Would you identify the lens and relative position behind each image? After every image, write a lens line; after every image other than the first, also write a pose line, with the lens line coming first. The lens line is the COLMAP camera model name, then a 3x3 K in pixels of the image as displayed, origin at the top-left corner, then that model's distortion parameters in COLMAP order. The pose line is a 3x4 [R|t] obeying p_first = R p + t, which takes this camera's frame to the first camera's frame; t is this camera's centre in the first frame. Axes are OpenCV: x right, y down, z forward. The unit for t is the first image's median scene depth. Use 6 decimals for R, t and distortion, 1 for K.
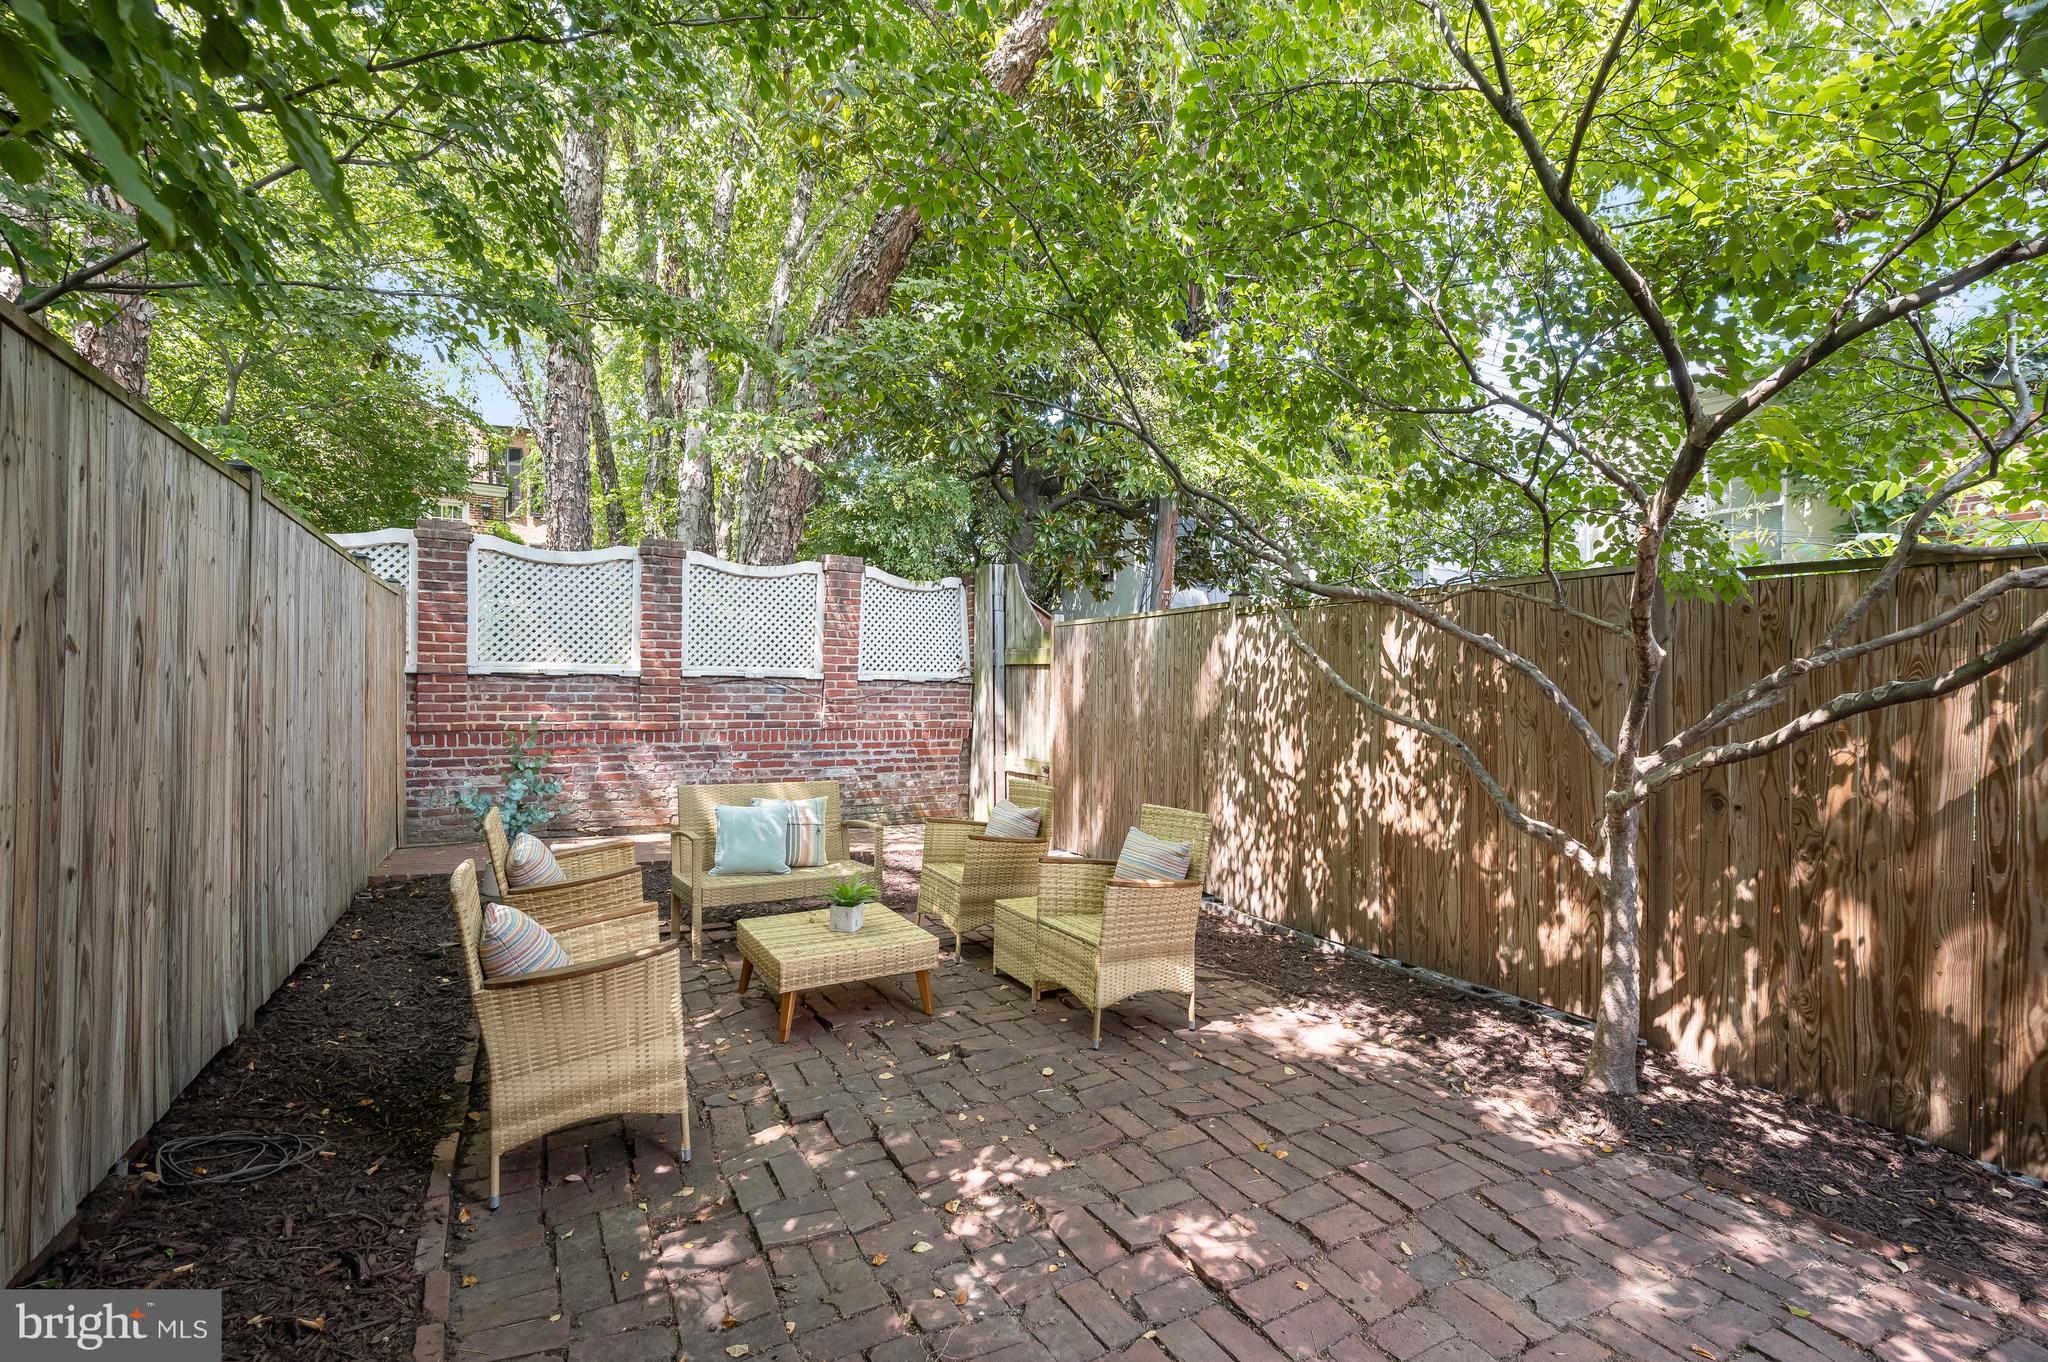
lens RADIAL K [[939.6, 0, 1037.4], [0, 939.6, 688.6], [0, 0, 1]] dist [0.004747, -0.000137]
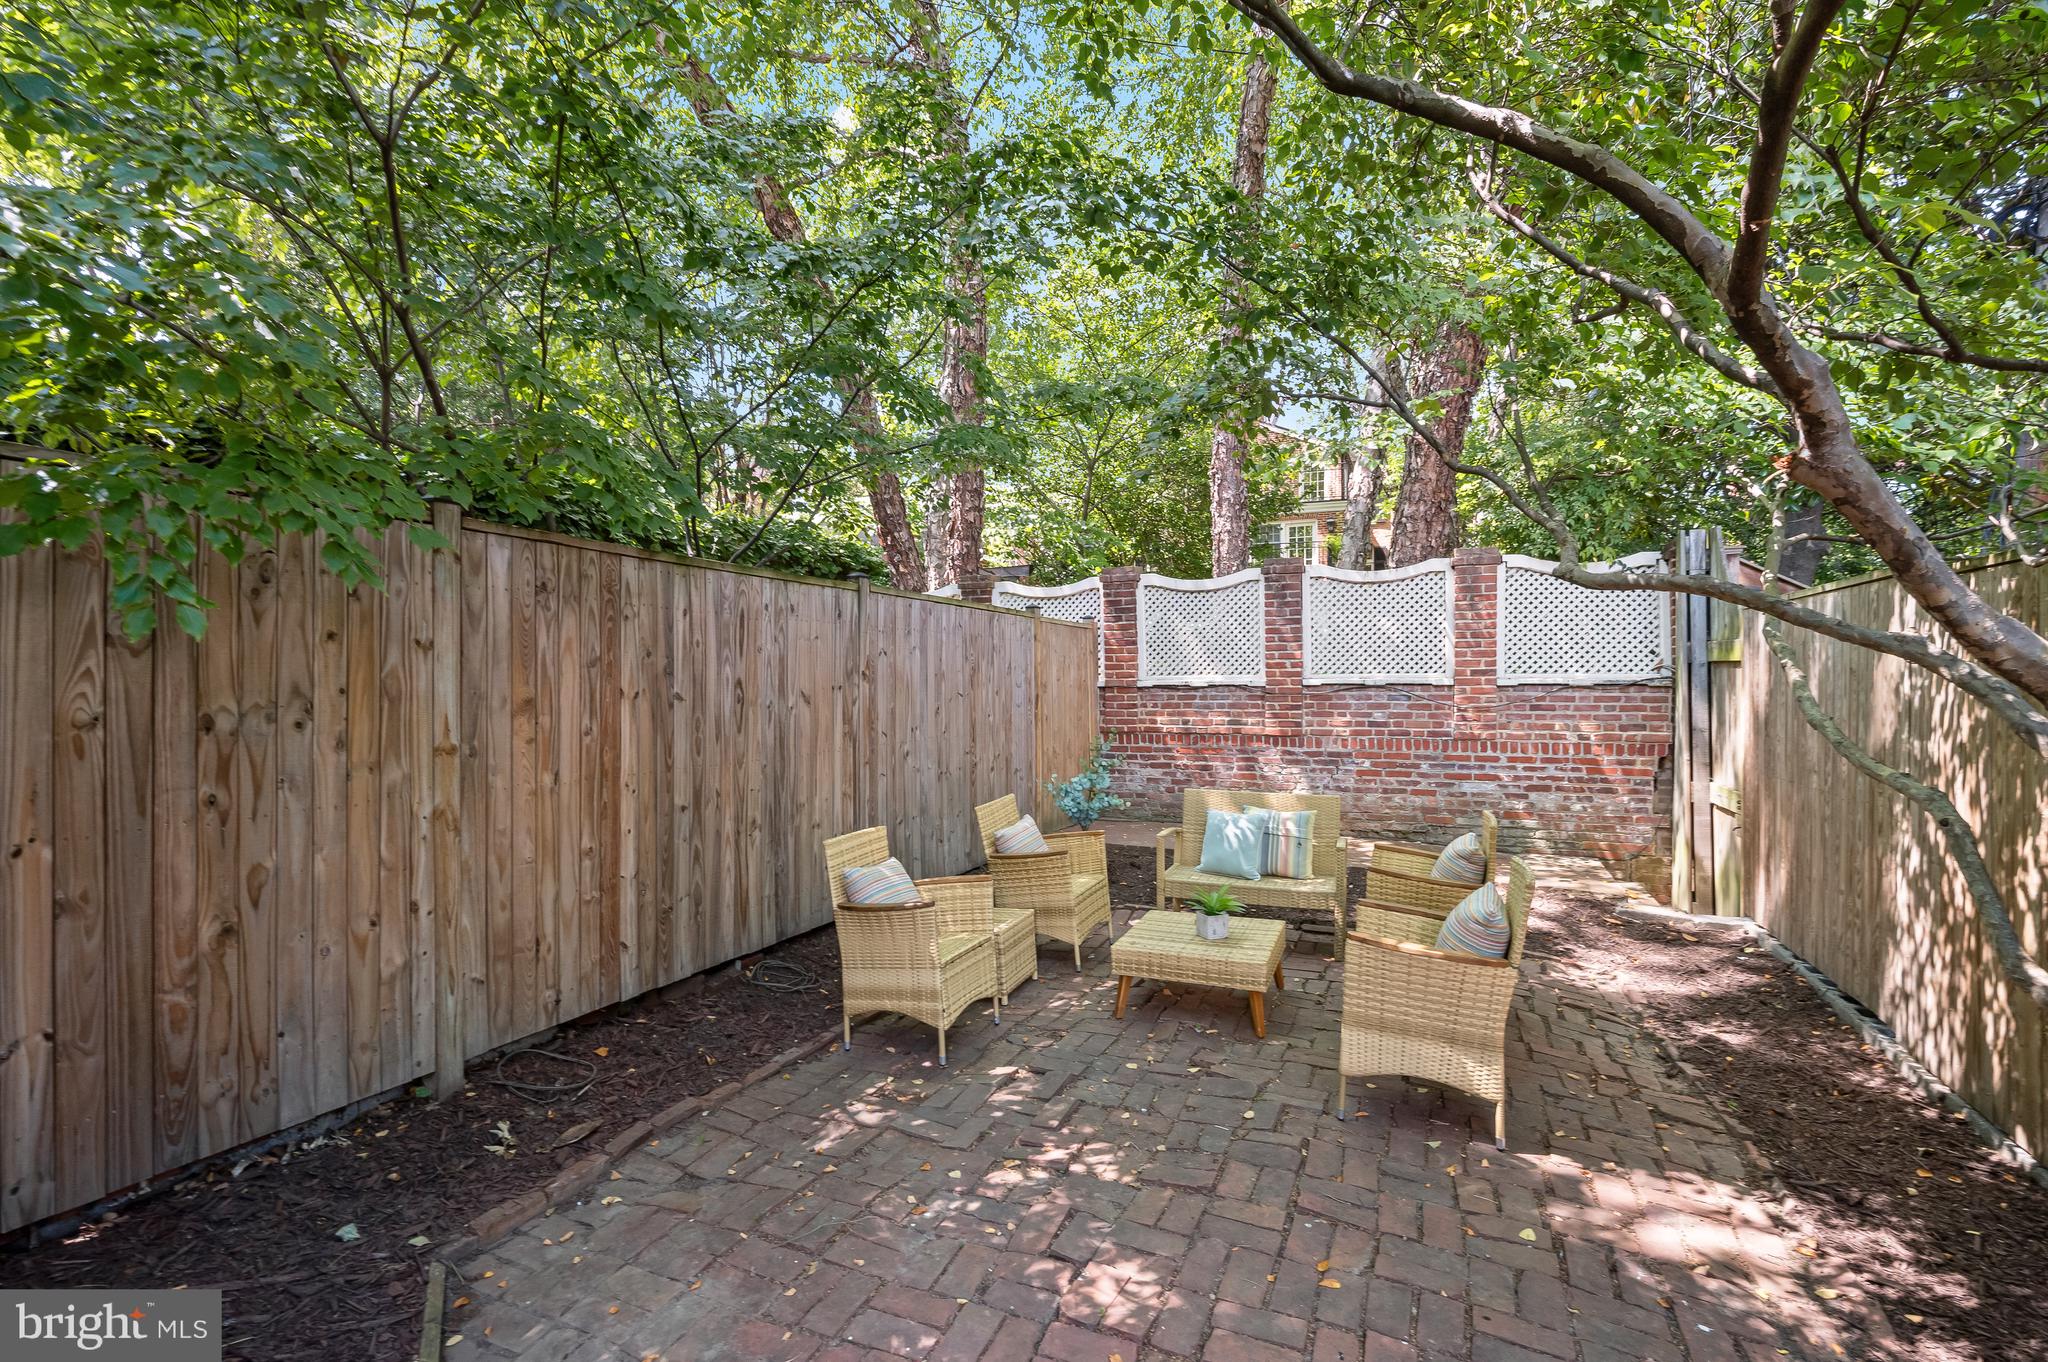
lens RADIAL K [[939.6, 0, 972.9], [0, 939.6, 695.1], [0, 0, 1]] dist [0.004747, -0.000137]
pose [[0.571968, -0.004583, -0.820263, 0.363330], [0.016270, 0.999851, 0.005759, -0.018498], [0.820115, -0.016640, 0.571957, 0.126404]]
